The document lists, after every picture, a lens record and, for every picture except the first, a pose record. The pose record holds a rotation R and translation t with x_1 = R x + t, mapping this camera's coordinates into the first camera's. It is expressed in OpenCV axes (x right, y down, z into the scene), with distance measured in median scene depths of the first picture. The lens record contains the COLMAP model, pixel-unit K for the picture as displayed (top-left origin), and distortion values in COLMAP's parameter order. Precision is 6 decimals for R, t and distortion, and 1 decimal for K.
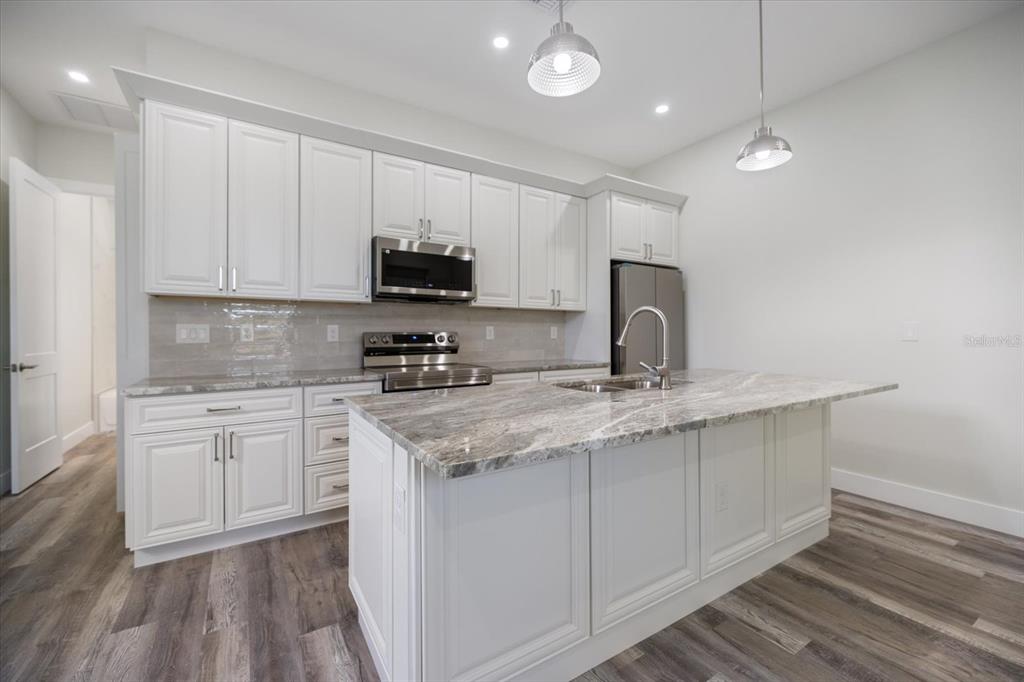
lens RADIAL K [[419.8, 0, 510.8], [0, 419.8, 335.0], [0, 0, 1]] dist [-0.007603, -0.000326]
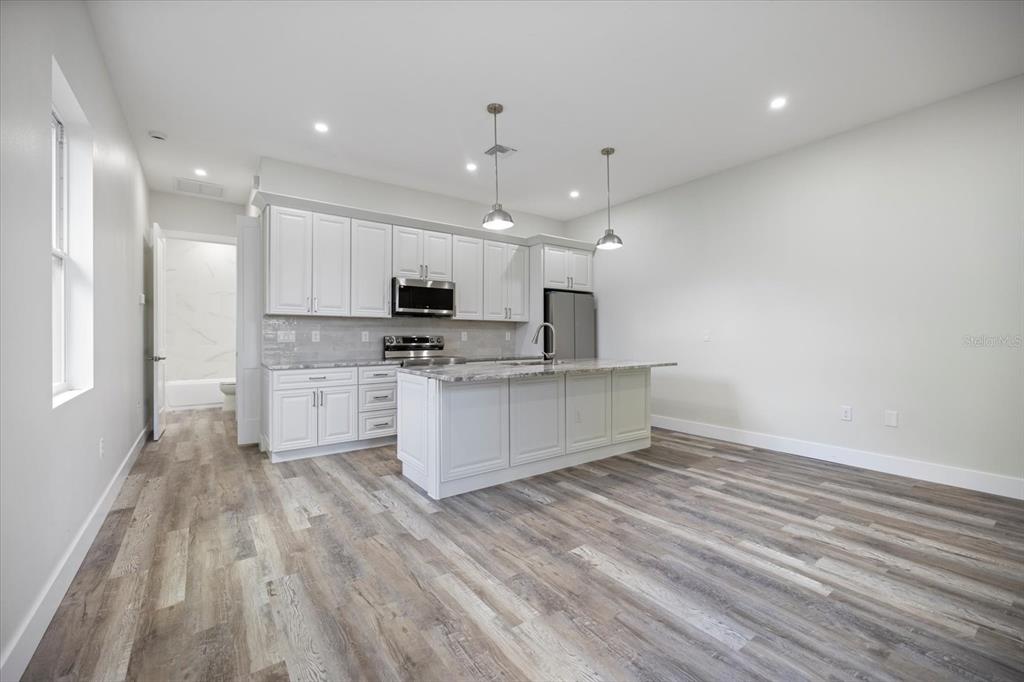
lens RADIAL K [[419.8, 0, 510.8], [0, 419.8, 335.0], [0, 0, 1]] dist [-0.007603, -0.000326]
pose [[0.997719, 0.001253, 0.067487, 0.019139], [-0.000608, 0.999954, -0.009564, 0.004965], [-0.067496, 0.009501, 0.997674, -0.636782]]
